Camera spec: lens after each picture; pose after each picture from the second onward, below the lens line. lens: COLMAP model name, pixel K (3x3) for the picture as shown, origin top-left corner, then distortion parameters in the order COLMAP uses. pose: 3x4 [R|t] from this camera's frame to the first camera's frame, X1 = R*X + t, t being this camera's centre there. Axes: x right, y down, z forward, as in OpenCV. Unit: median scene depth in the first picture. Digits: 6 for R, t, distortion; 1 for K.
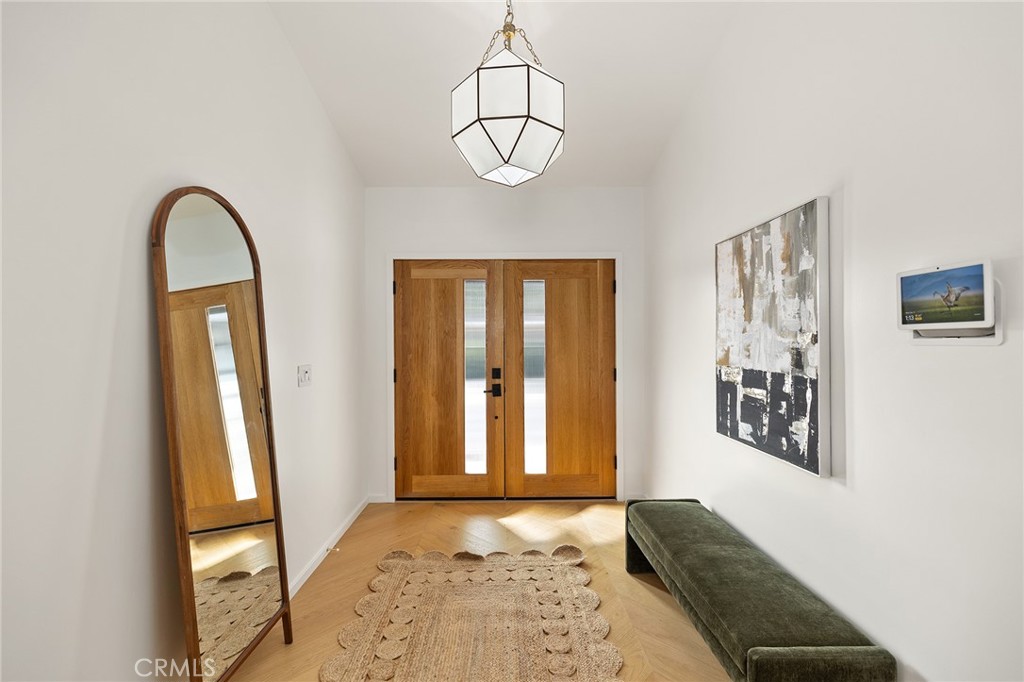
lens RADIAL K [[442.4, 0, 508.1], [0, 442.4, 344.4], [0, 0, 1]] dist [0.001577, -0.000104]
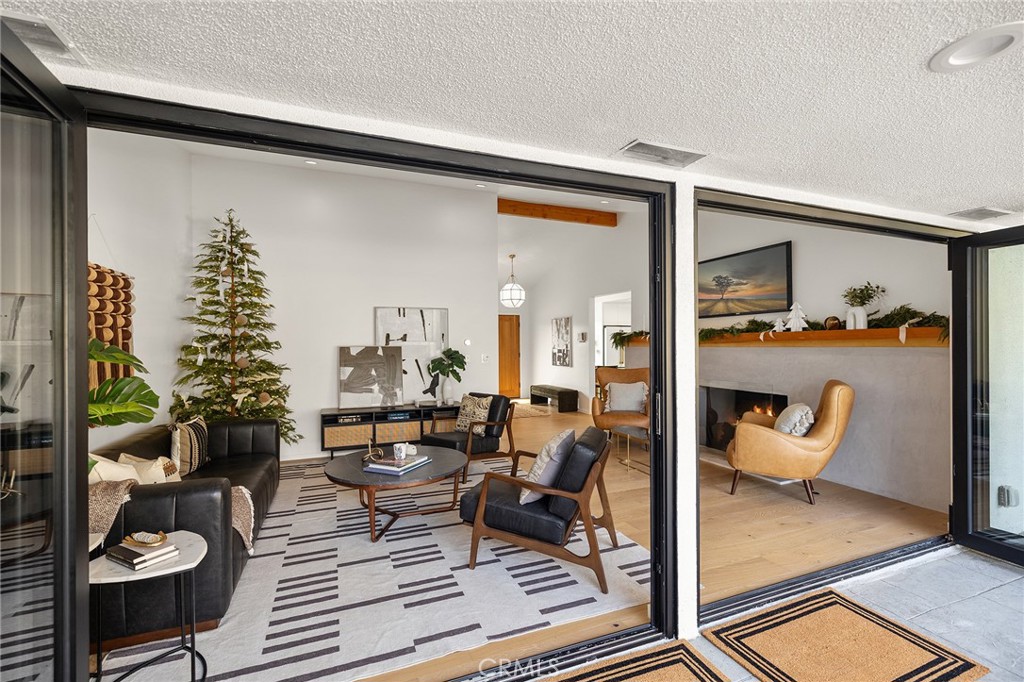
lens RADIAL K [[442.4, 0, 514.2], [0, 442.4, 342.9], [0, 0, 1]] dist [0.001577, -0.000104]
pose [[0.930137, 0.001344, 0.367210, -1.710188], [0.000087, 0.999992, -0.003881, 0.011612], [-0.367213, 0.003641, 0.930130, -3.376260]]
